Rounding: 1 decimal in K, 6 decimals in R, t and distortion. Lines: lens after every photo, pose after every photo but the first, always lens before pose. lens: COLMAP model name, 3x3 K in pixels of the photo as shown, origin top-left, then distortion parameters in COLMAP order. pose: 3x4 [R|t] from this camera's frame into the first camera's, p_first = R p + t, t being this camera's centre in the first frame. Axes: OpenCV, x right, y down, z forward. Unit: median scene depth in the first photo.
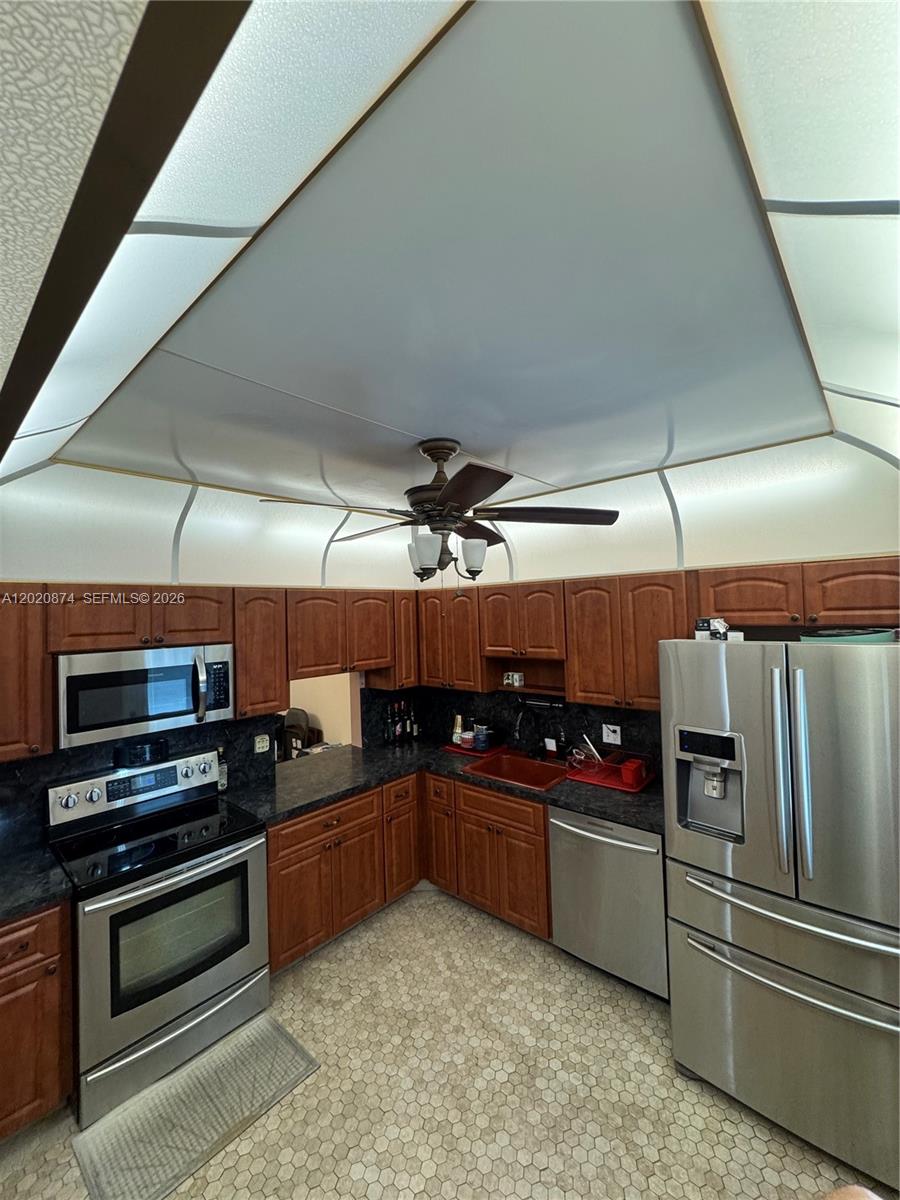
lens RADIAL K [[480.3, 0, 452.3], [0, 480.3, 600.7], [0, 0, 1]] dist [-0.004445, 0.000946]
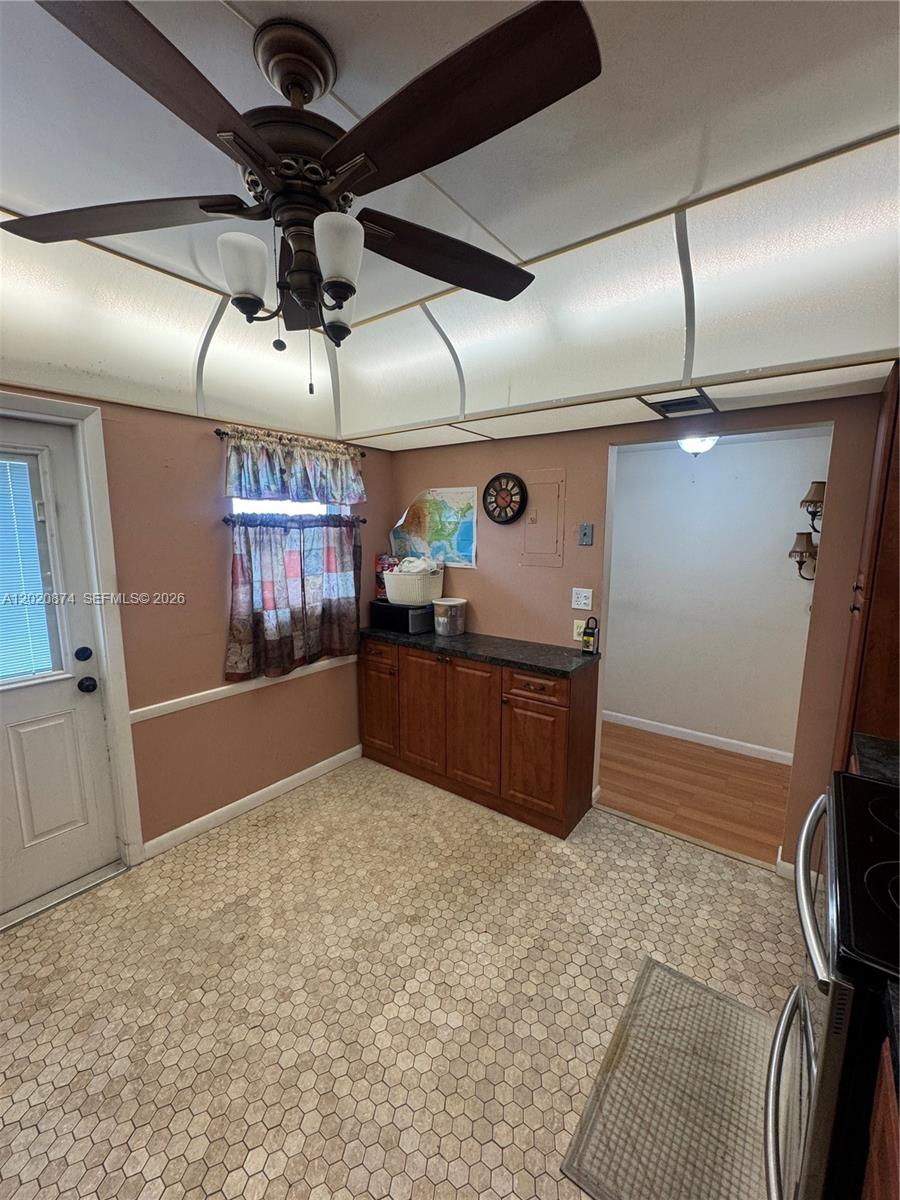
lens RADIAL K [[480.3, 0, 452.3], [0, 480.3, 600.7], [0, 0, 1]] dist [-0.004445, 0.000946]
pose [[-0.997142, 0.037957, -0.065319, -0.097455], [0.029409, 0.991444, 0.127178, 0.149146], [0.069587, 0.124893, -0.989727, 1.097402]]
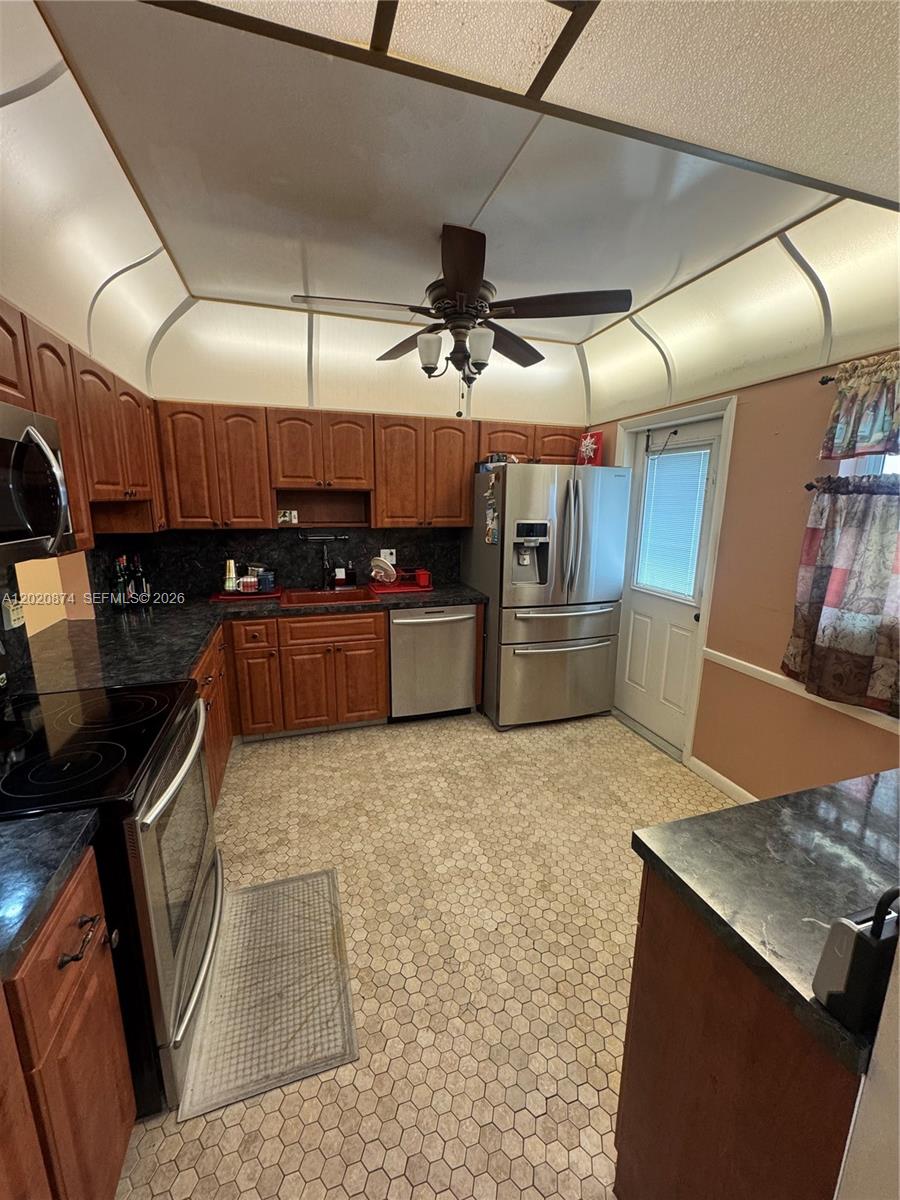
lens RADIAL K [[480.3, 0, 452.3], [0, 480.3, 600.7], [0, 0, 1]] dist [-0.004445, 0.000946]
pose [[0.511709, -0.144861, 0.846858, -0.683152], [-0.046817, 0.979517, 0.195842, 0.156051], [-0.857882, -0.139862, 0.494446, 0.272061]]
